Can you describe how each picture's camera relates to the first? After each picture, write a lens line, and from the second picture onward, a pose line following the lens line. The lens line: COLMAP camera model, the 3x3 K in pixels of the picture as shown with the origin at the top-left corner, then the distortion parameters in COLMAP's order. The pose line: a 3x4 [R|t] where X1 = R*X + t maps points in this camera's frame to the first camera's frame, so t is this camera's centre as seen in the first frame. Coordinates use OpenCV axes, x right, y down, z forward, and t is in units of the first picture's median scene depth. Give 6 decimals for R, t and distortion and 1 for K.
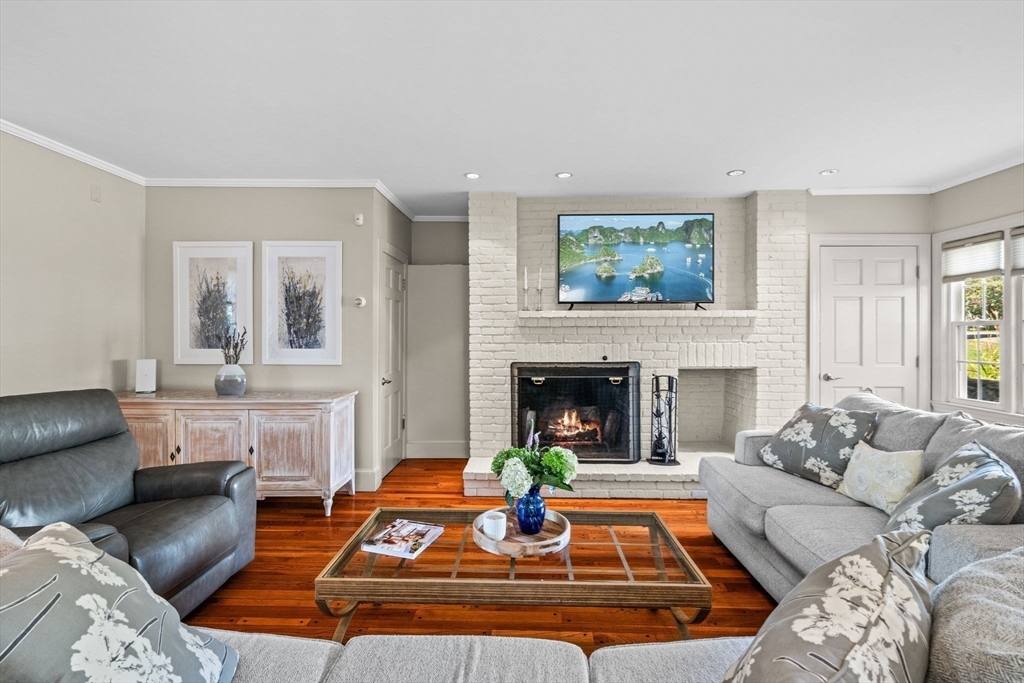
lens RADIAL K [[464.9, 0, 511.1], [0, 464.9, 337.1], [0, 0, 1]] dist [0.000363, -0.000082]
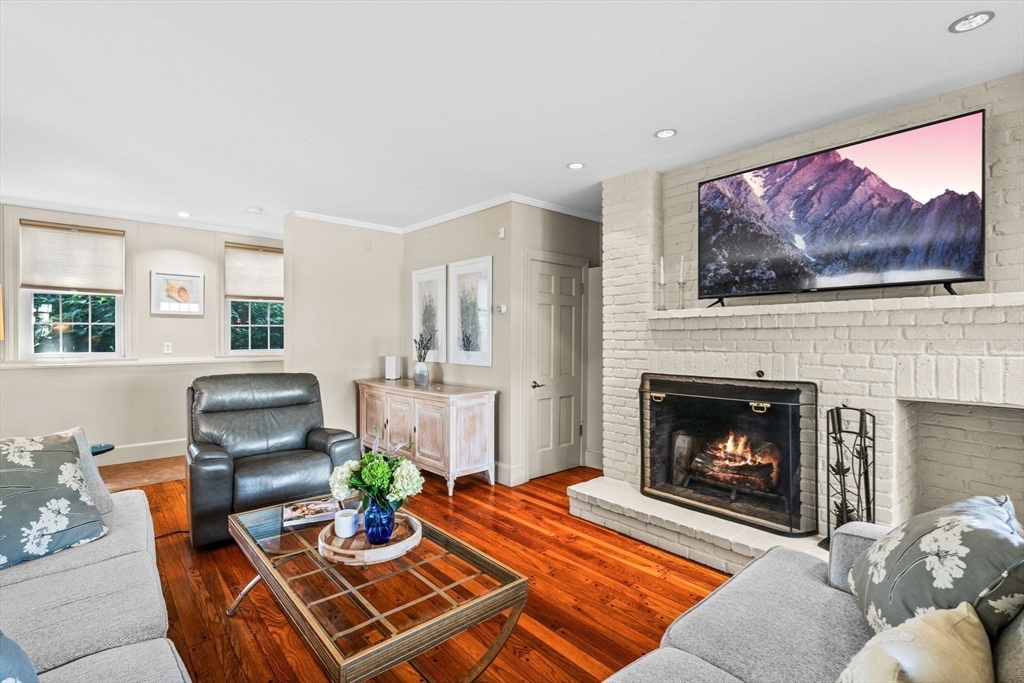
lens RADIAL K [[464.6, 0, 512.0], [0, 464.6, 341.5], [0, 0, 1]] dist [0.000874, -0.000127]
pose [[0.688843, 0.005344, -0.724891, 0.458666], [-0.006710, 0.999977, 0.000995, -0.001317], [0.724880, 0.004179, 0.688863, 0.259904]]
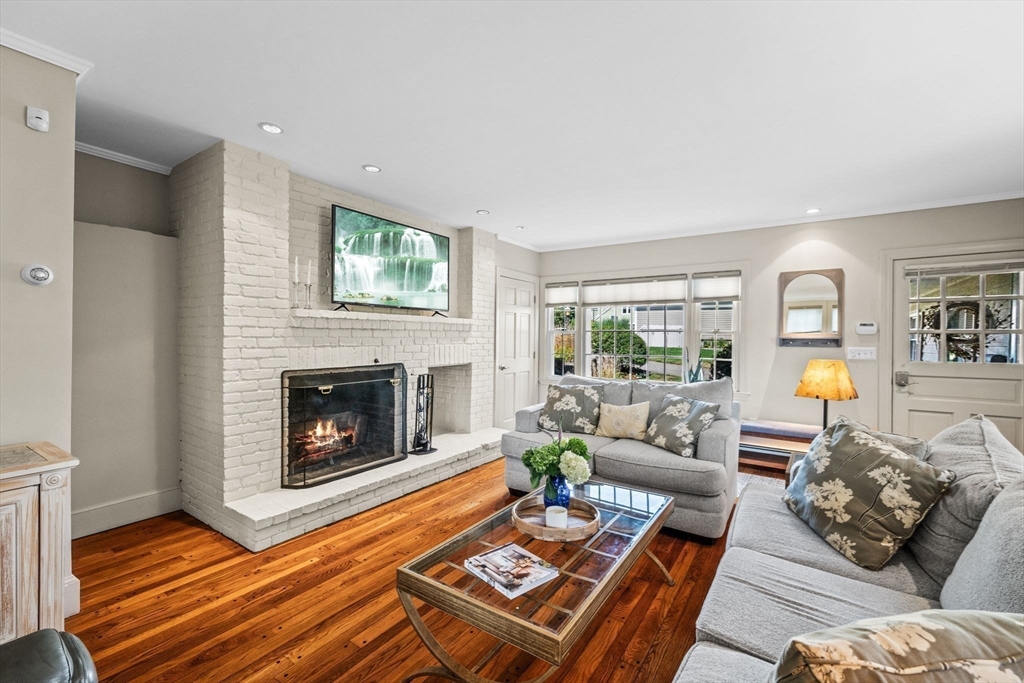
lens RADIAL K [[432.2, 0, 512.0], [0, 432.2, 341.5], [0, 0, 1]] dist [-0.000511, -0.000018]
pose [[0.531309, -0.004265, 0.847167, -0.439726], [-0.004329, 0.999961, 0.007749, -0.004943], [-0.847167, -0.007785, 0.531269, 0.265147]]
